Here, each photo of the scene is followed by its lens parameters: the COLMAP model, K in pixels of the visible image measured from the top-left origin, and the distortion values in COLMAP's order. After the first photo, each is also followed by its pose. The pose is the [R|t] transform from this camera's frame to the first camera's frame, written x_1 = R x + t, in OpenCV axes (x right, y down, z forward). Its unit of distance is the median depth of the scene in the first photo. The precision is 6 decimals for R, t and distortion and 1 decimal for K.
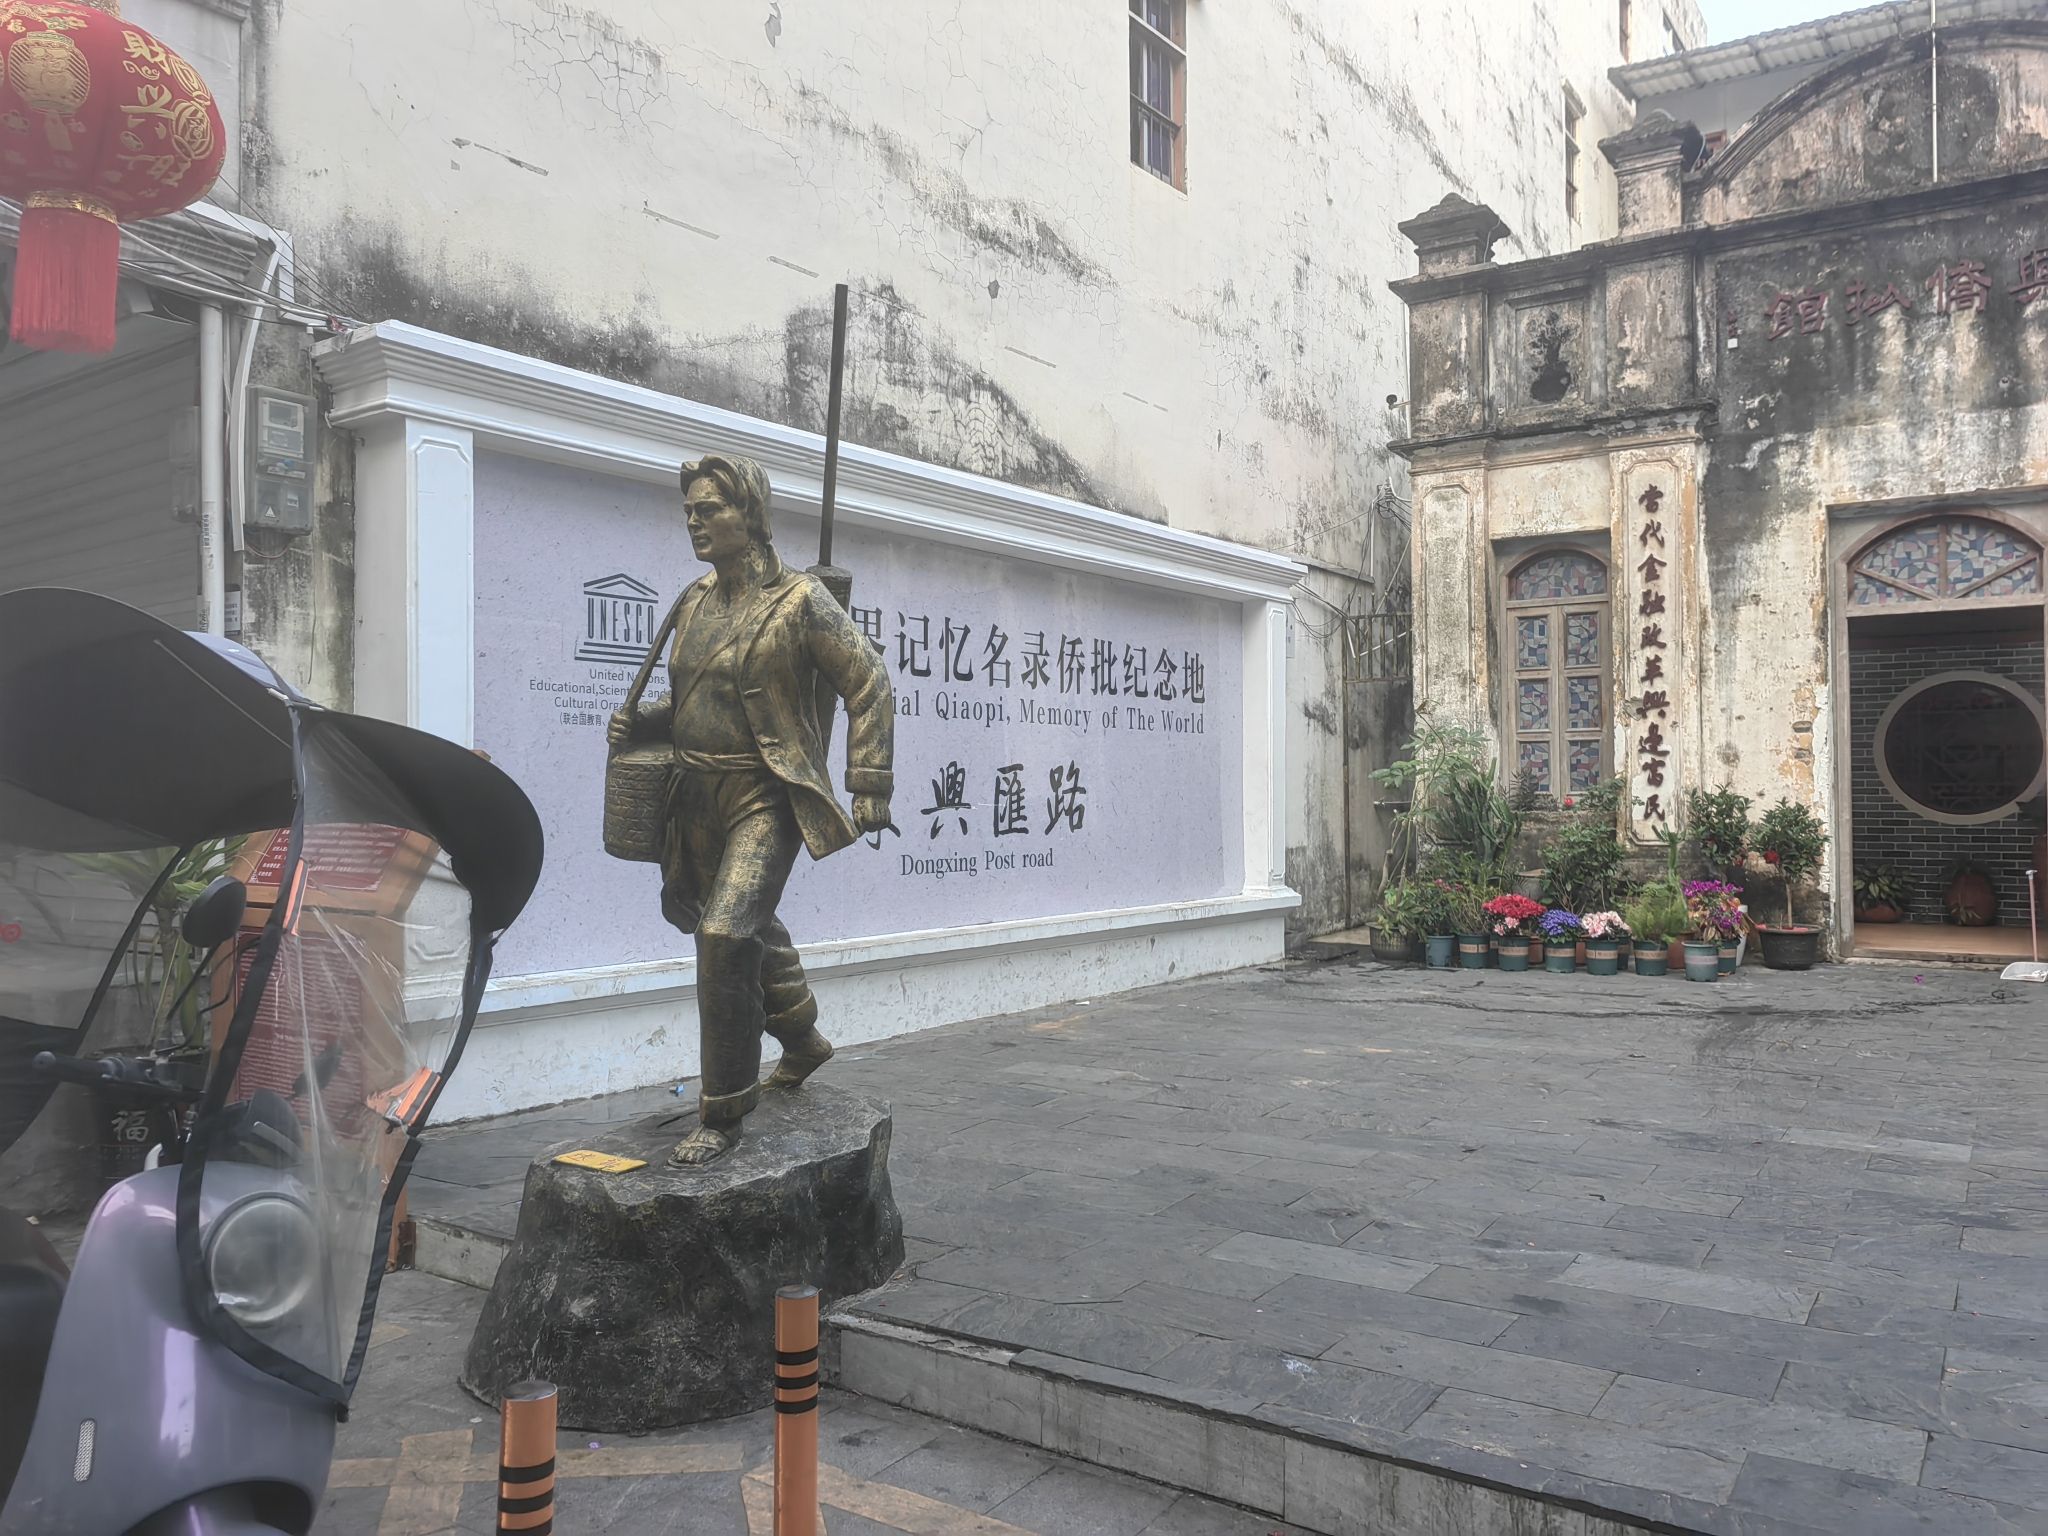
lens RADIAL K [[1558.8, 0, 1013.6], [0, 1558.8, 779.0], [0, 0, 1]] dist [0.034658, -0.045832]
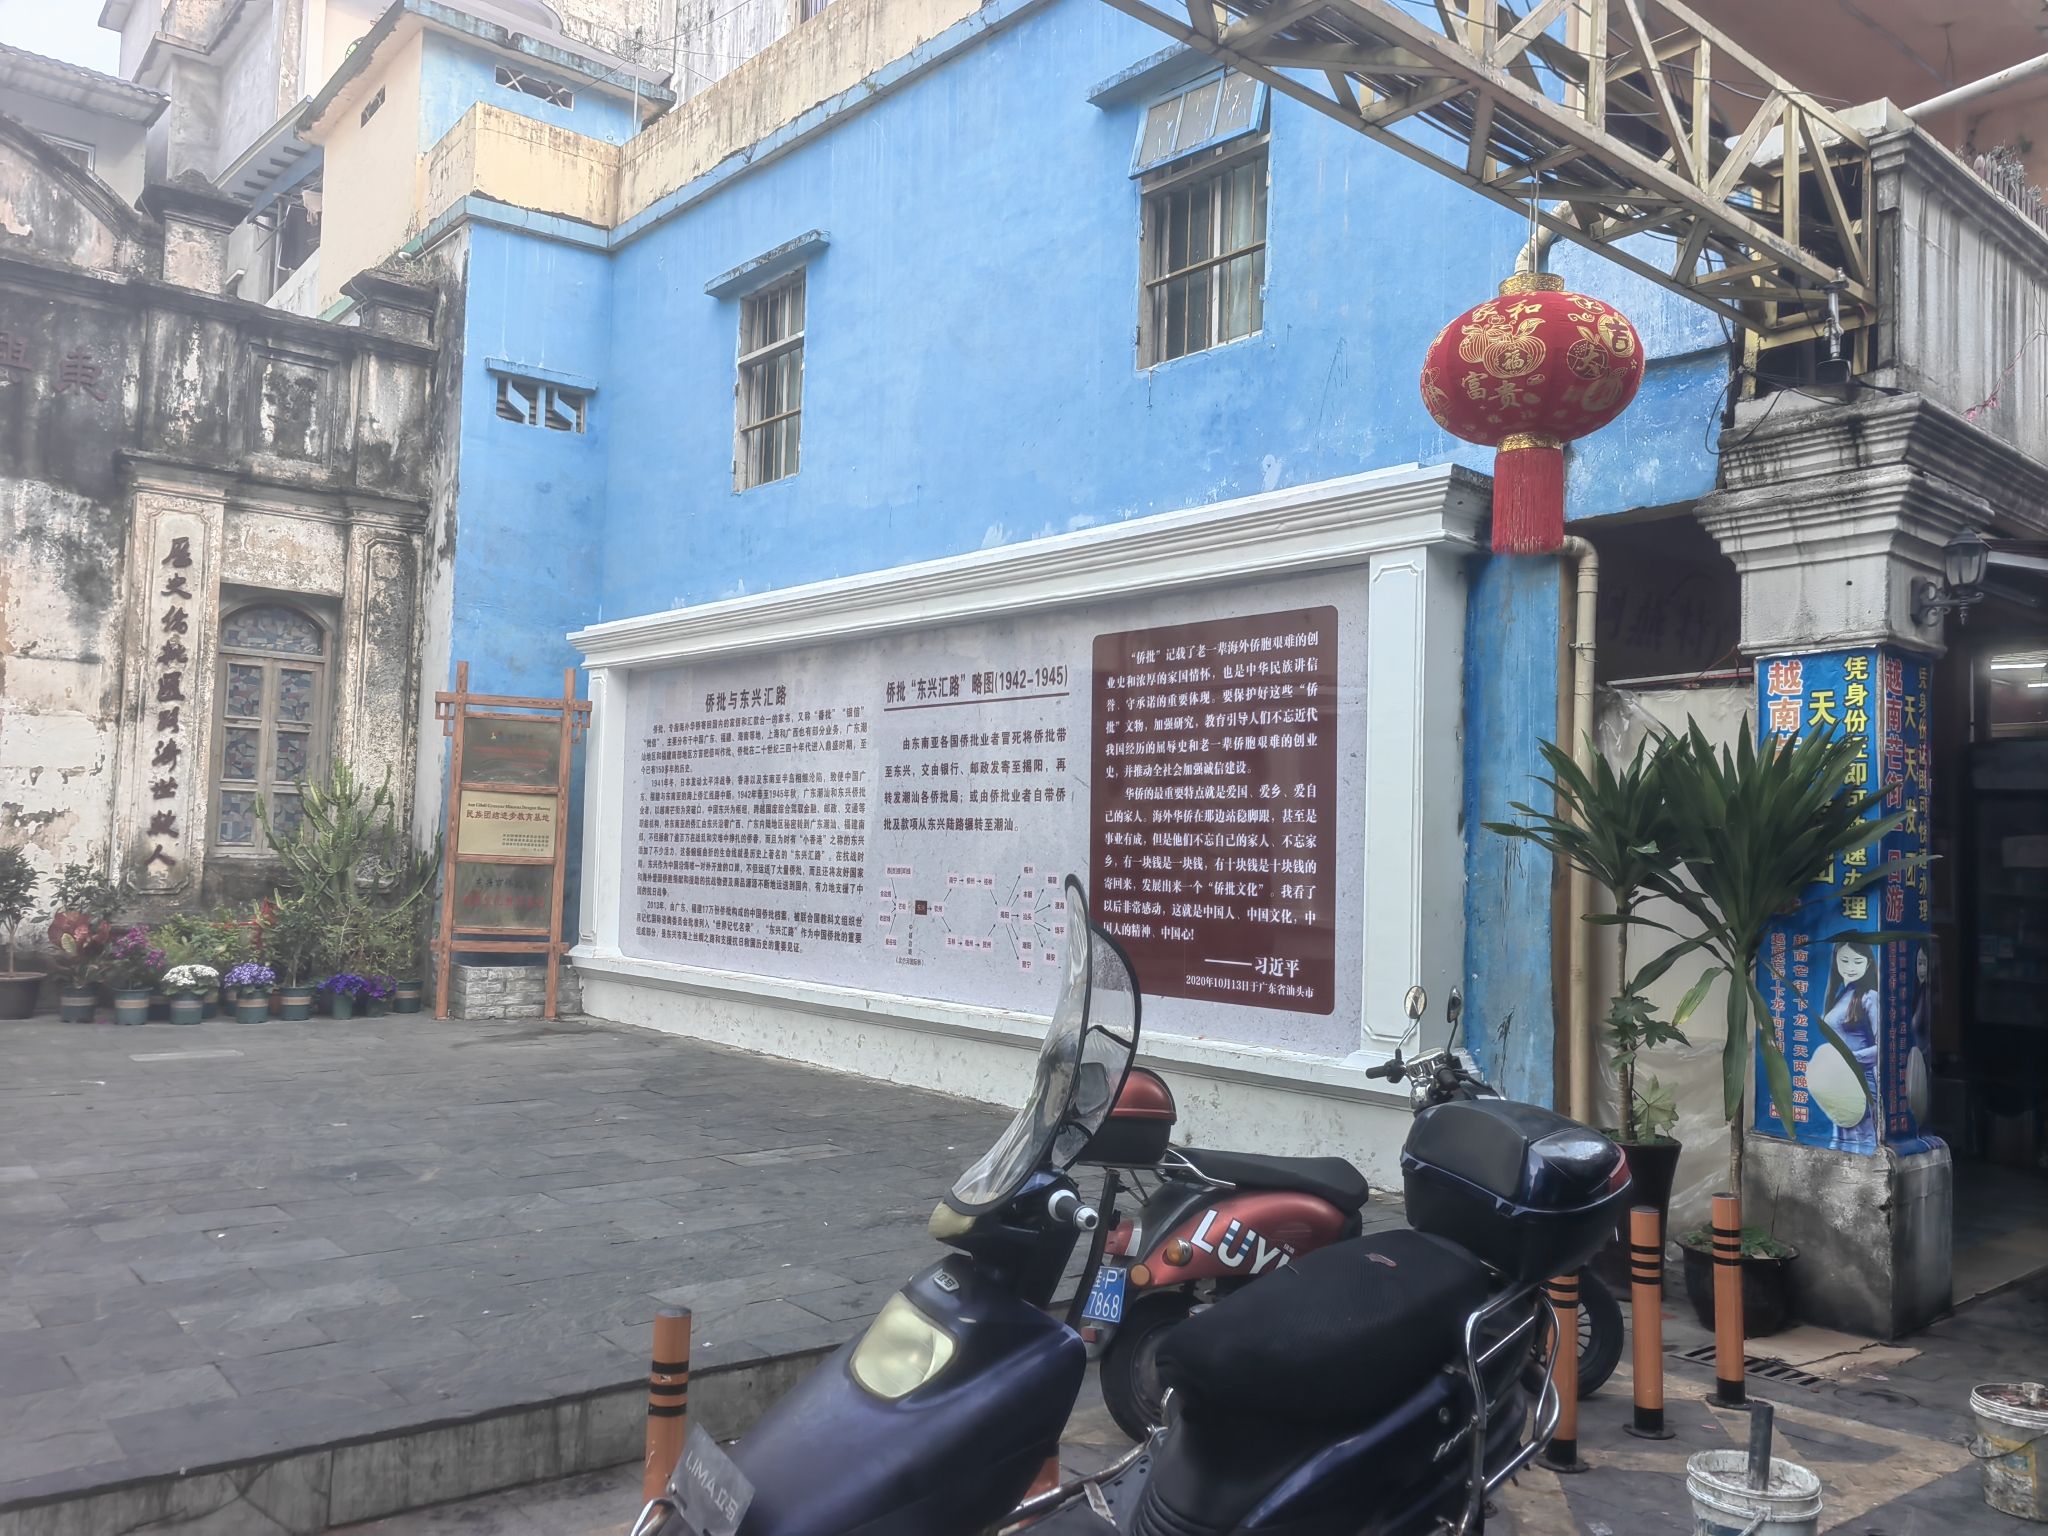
lens RADIAL K [[1563.3, 0, 1015.4], [0, 1563.3, 771.8], [0, 0, 1]] dist [0.042809, -0.044403]
pose [[0.304328, 0.067298, 0.950187, -0.125571], [-0.040471, 0.997514, -0.057688, -0.003361], [-0.951707, -0.020899, 0.306296, 0.000930]]
